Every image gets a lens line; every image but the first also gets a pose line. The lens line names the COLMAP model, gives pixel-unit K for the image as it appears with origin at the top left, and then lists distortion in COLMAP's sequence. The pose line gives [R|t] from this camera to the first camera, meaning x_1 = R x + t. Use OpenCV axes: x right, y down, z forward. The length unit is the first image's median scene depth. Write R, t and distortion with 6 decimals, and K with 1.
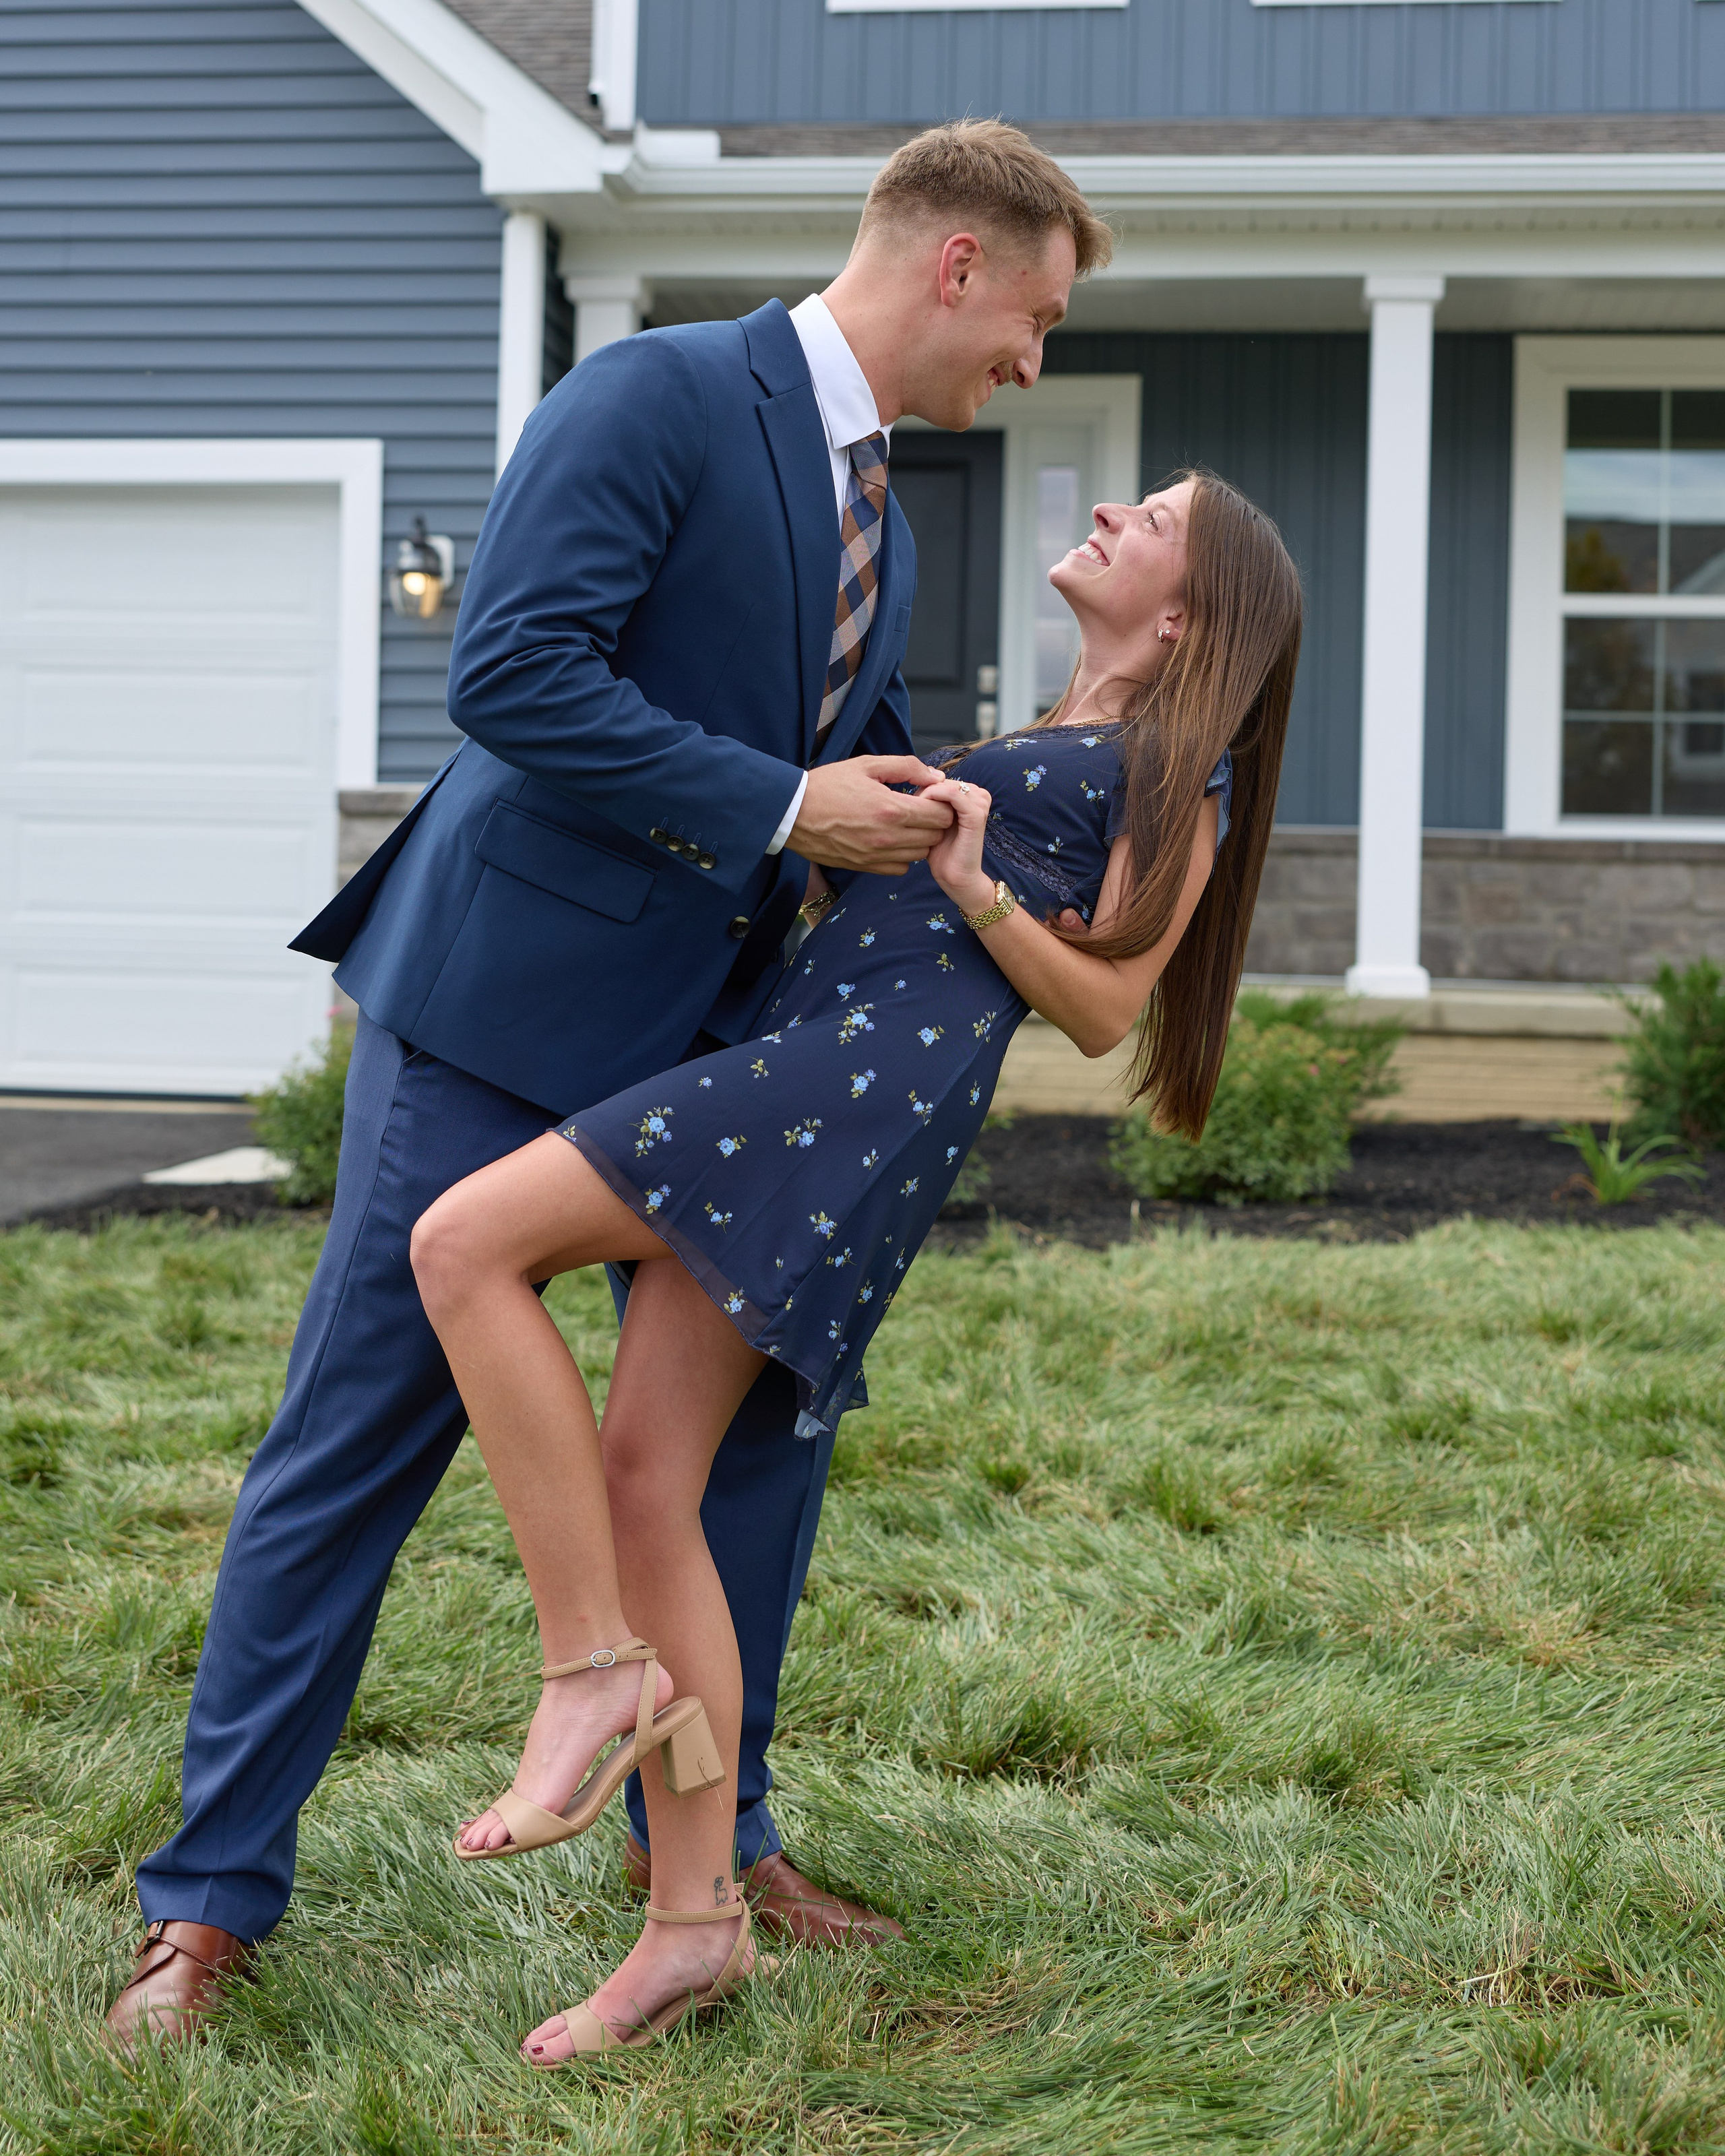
lens RADIAL K [[2854.5, 0, 858.1], [0, 2854.5, 902.2], [0, 0, 1]] dist [0.002476, -0.028694]
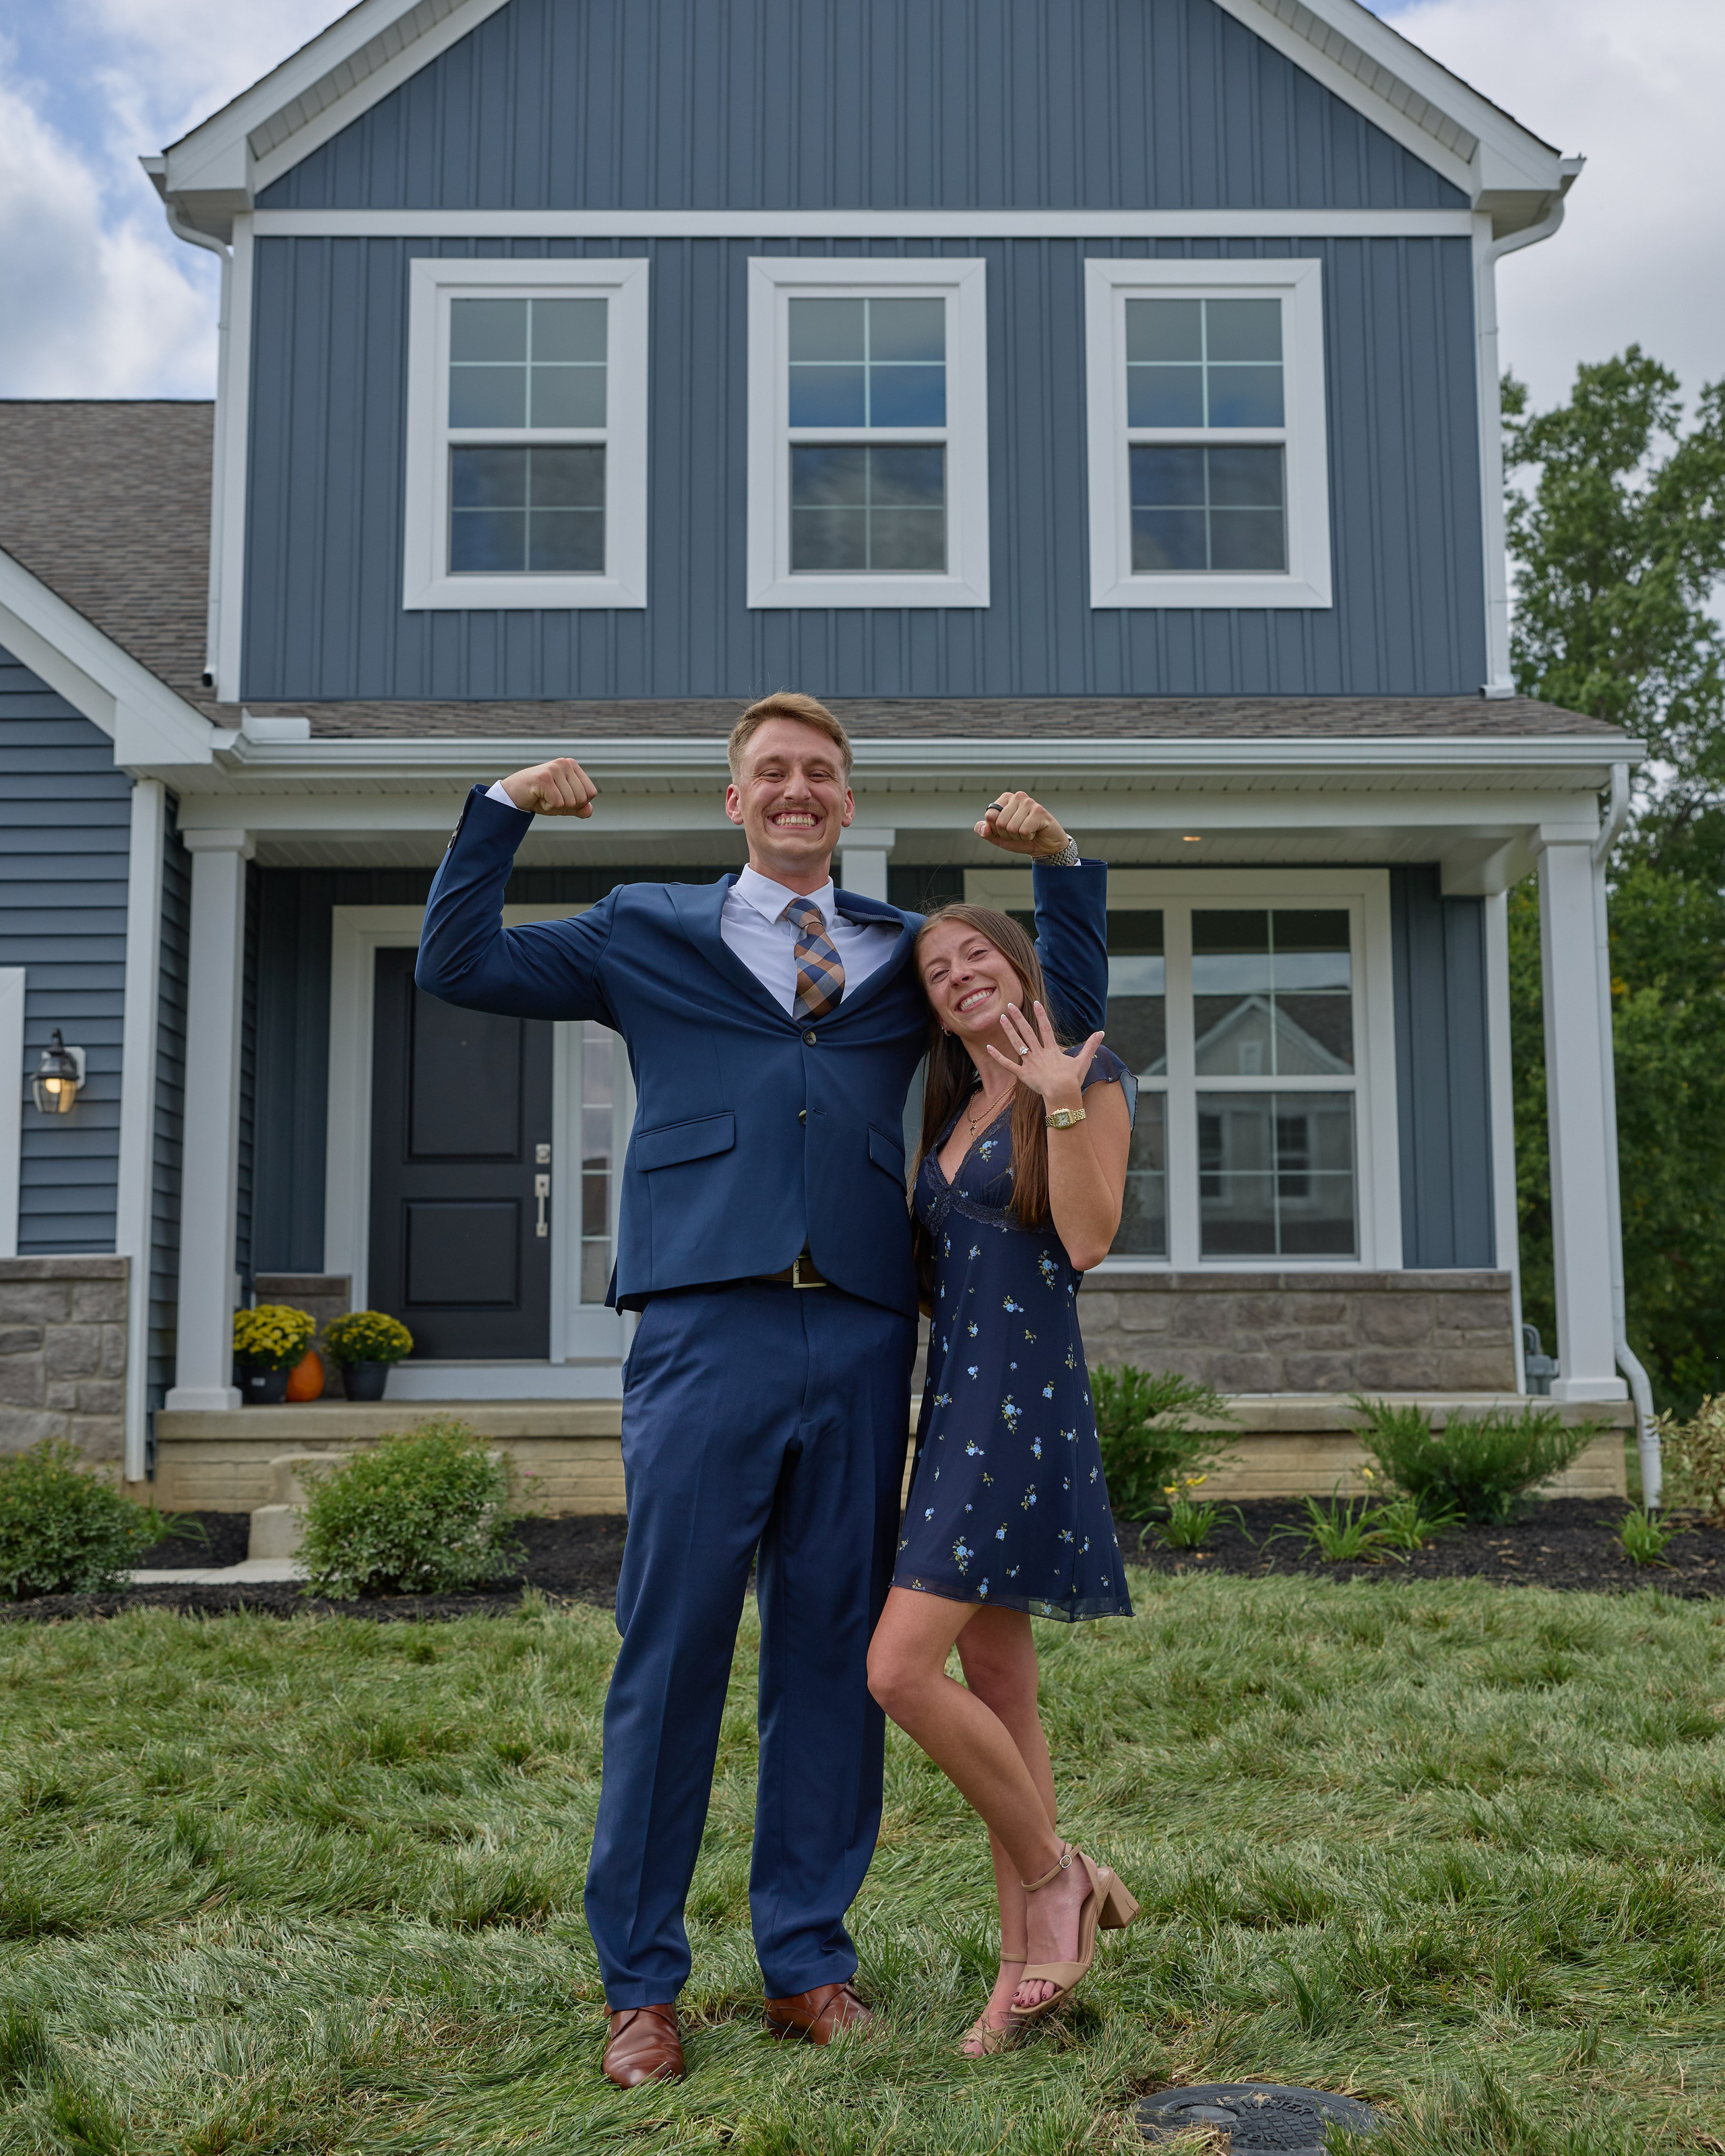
lens RADIAL K [[2805.4, 0, 866.3], [0, 2805.4, 957.3], [0, 0, 1]] dist [-0.009923, 0.030747]
pose [[0.990102, -0.011100, 0.139907, 0.035631], [0.030372, 0.990191, -0.136378, 0.011468], [-0.137021, 0.139277, 0.980728, -0.402632]]
